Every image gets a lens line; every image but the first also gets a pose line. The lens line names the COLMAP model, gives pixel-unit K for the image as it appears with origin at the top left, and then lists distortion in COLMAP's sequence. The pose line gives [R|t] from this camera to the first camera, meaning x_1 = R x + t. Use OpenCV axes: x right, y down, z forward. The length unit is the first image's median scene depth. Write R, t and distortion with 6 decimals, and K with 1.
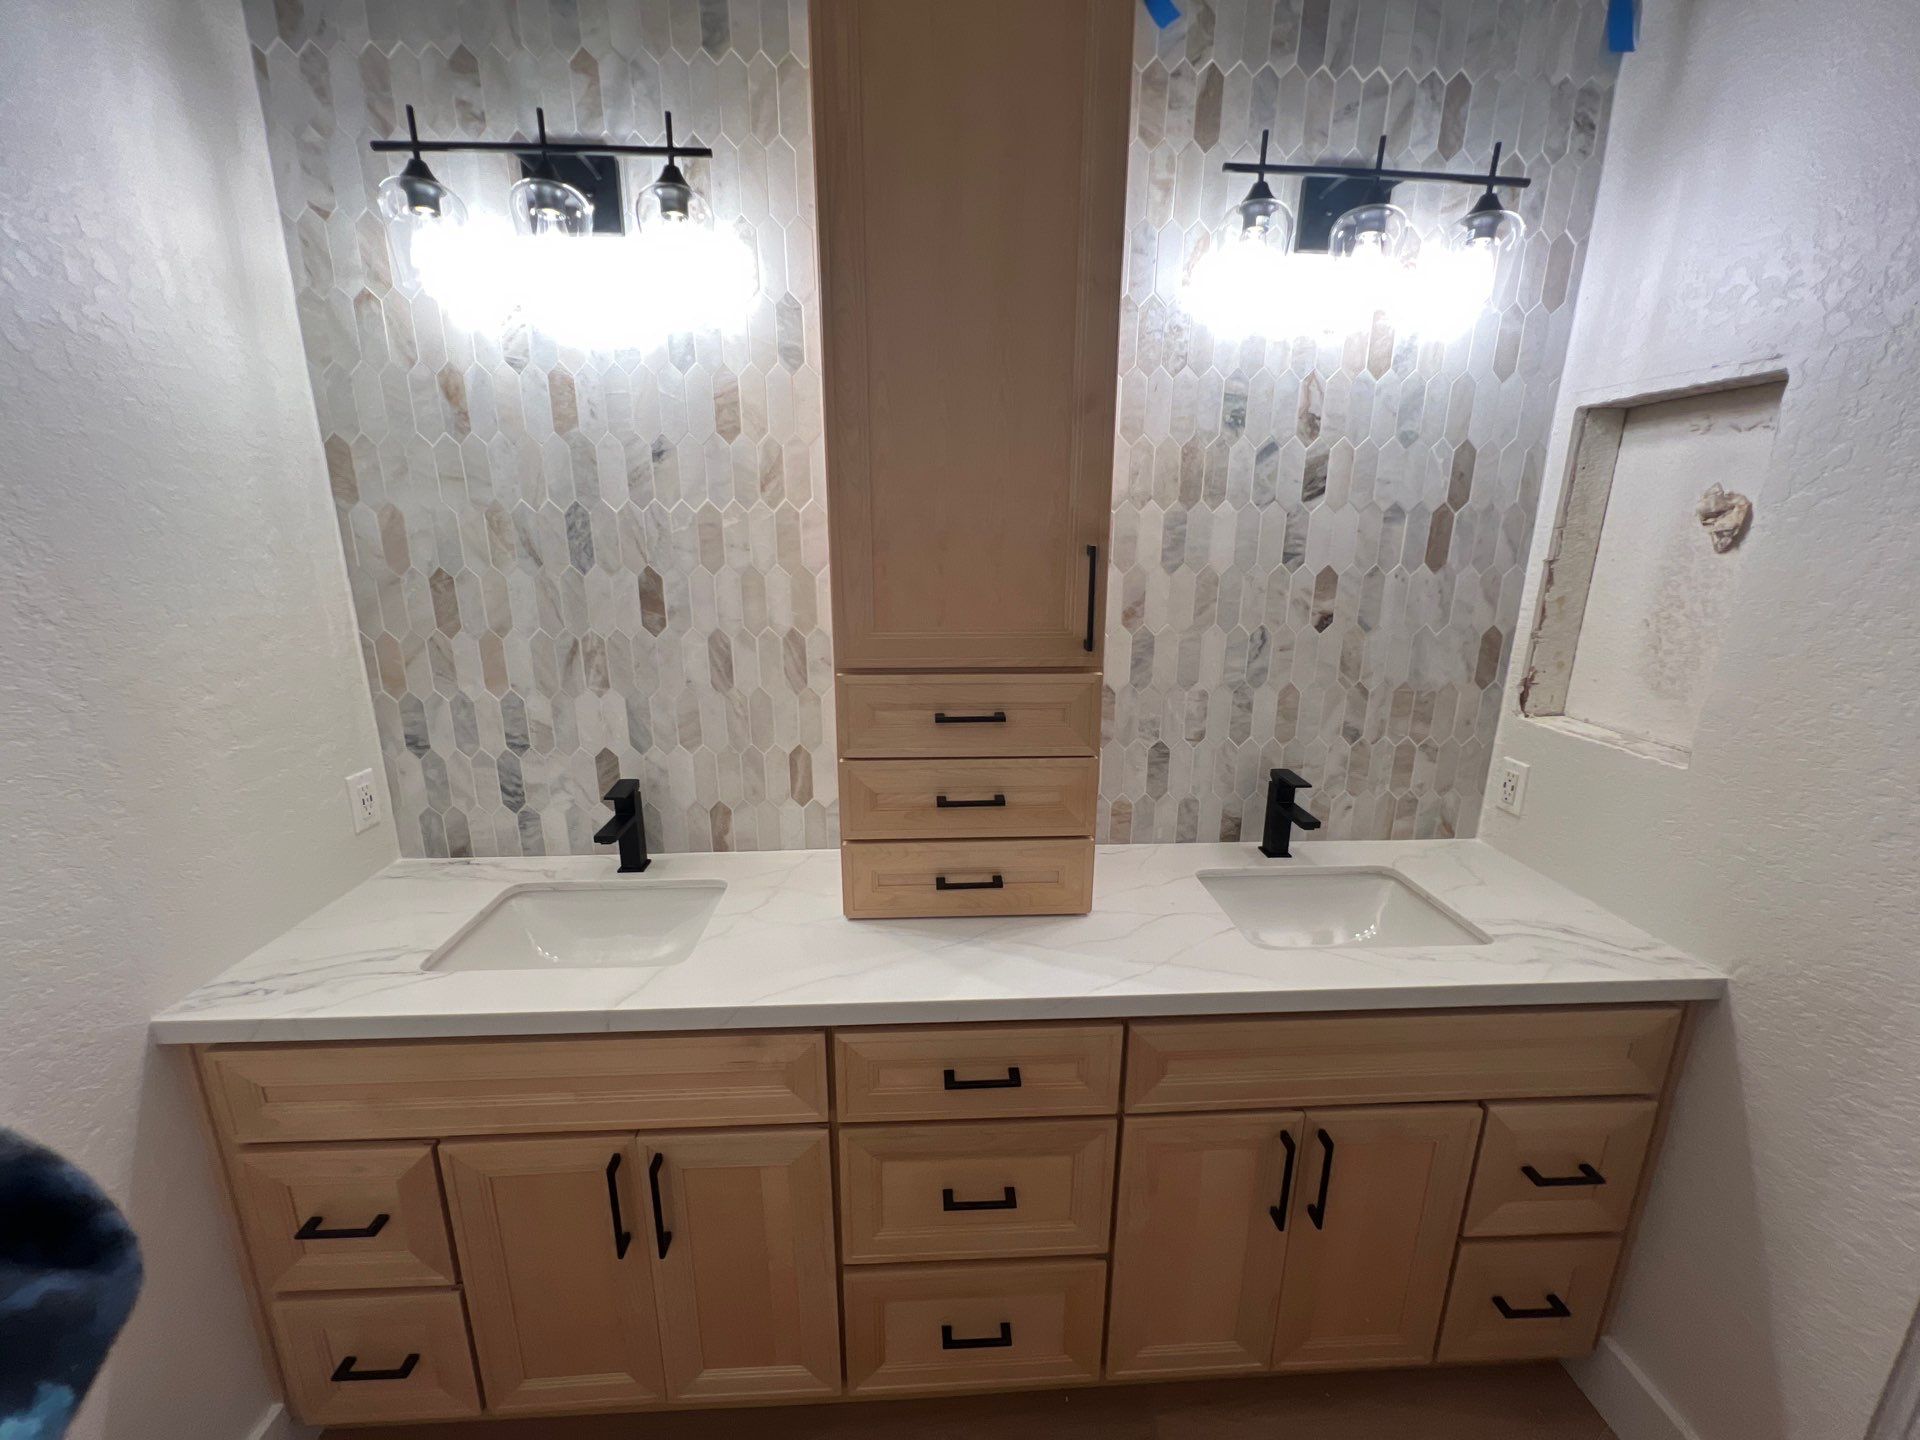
lens RADIAL K [[765.5, 0, 955.9], [0, 765.5, 722.1], [0, 0, 1]] dist [-0.003546, 0.000612]
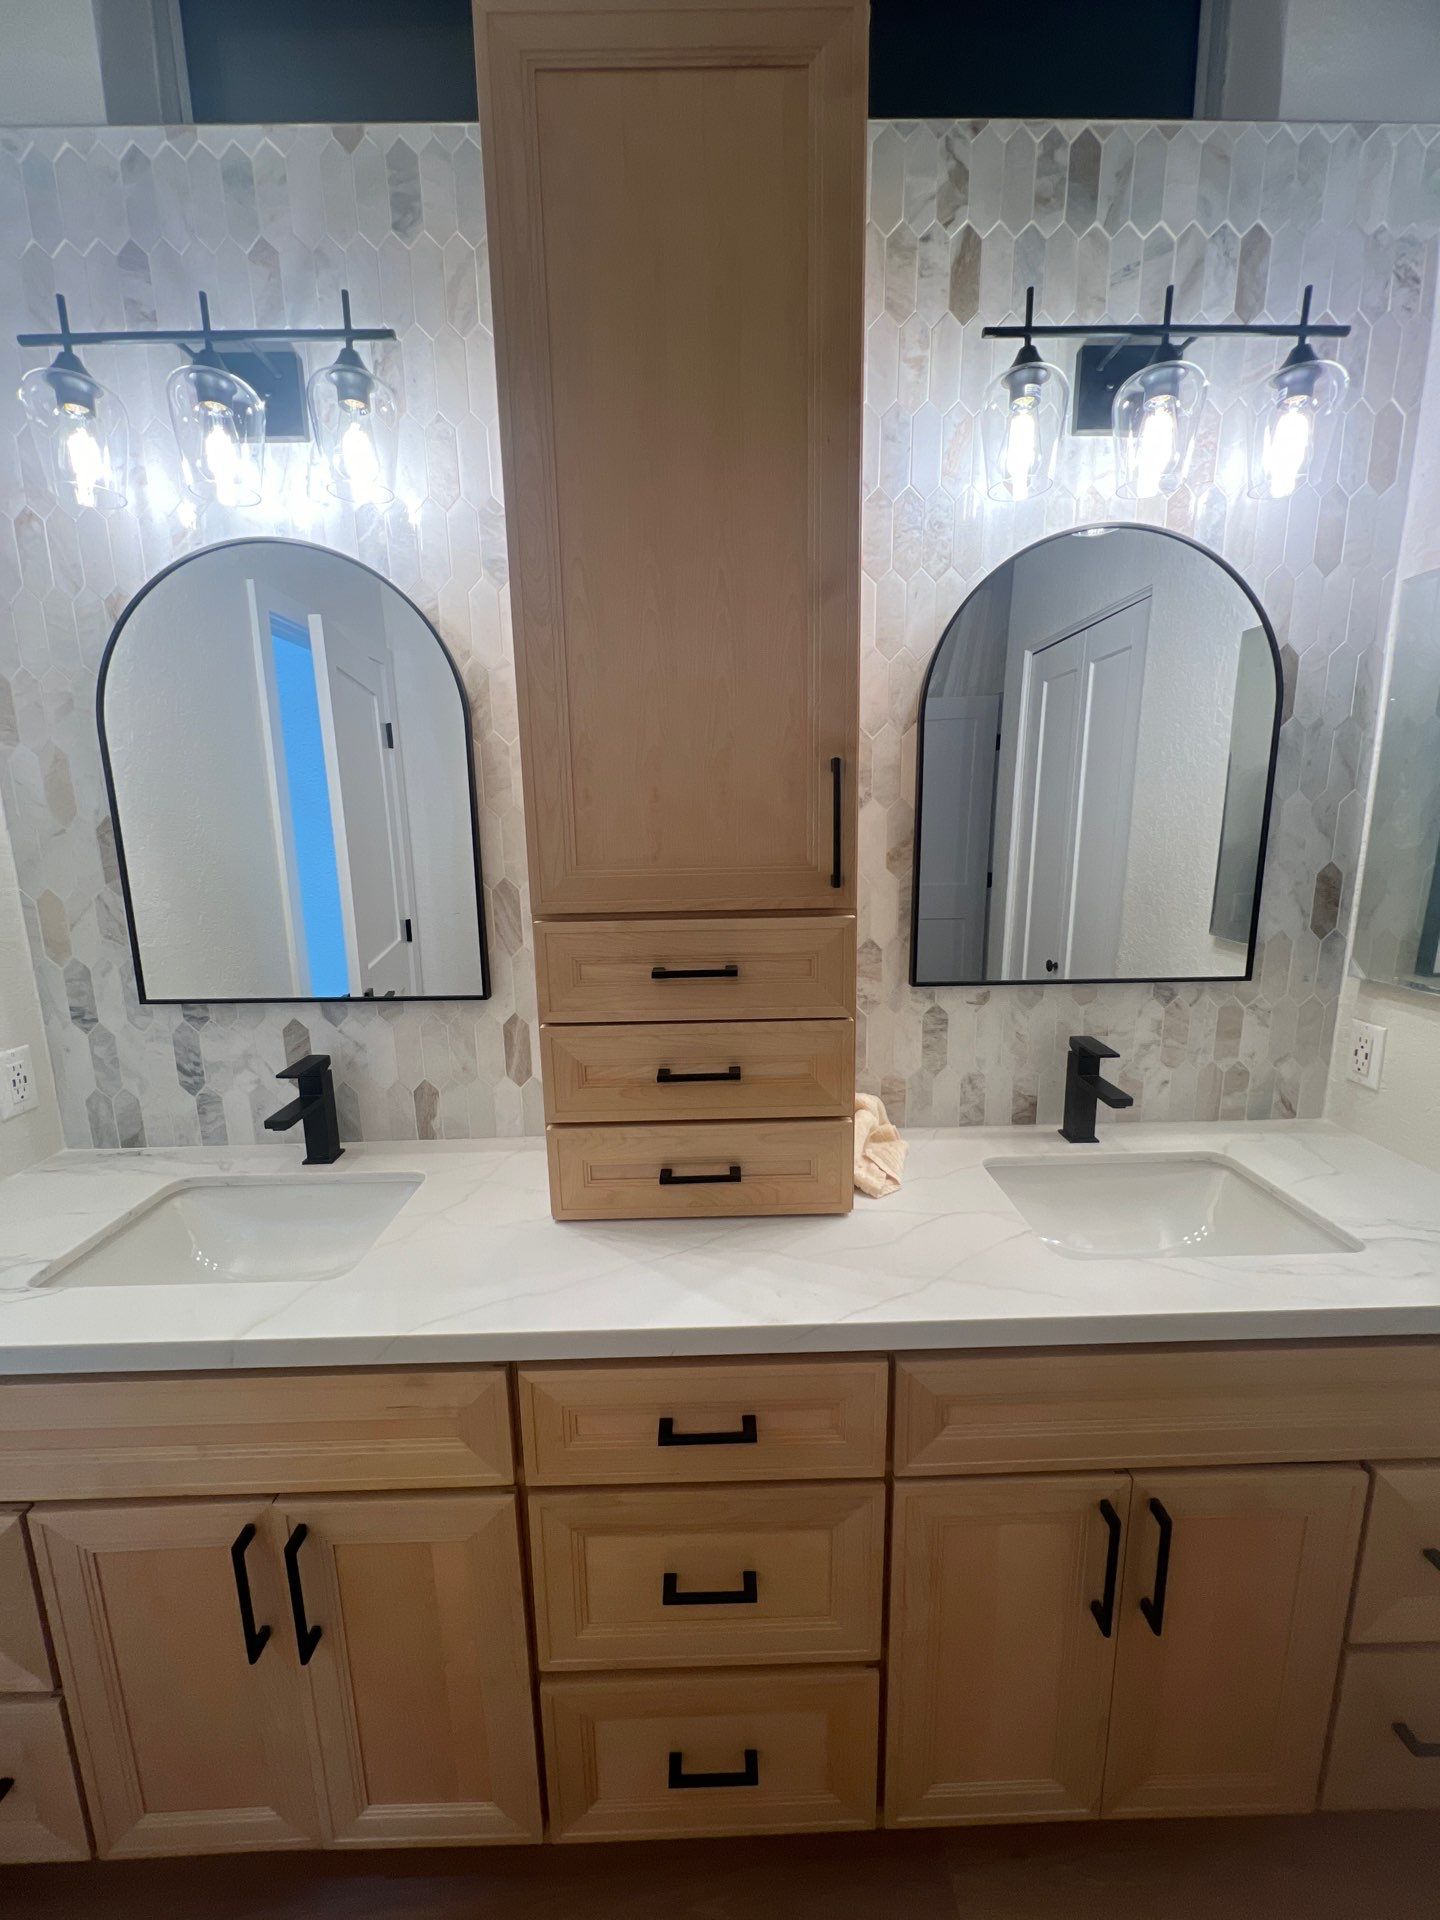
lens RADIAL K [[765.5, 0, 723.1], [0, 765.5, 960.2], [0, 0, 1]] dist [-0.003546, 0.000612]
pose [[0.999293, -0.014024, -0.034891, 0.074783], [0.011703, 0.997761, -0.065851, 0.035281], [0.035737, 0.065396, 0.997219, 0.172523]]
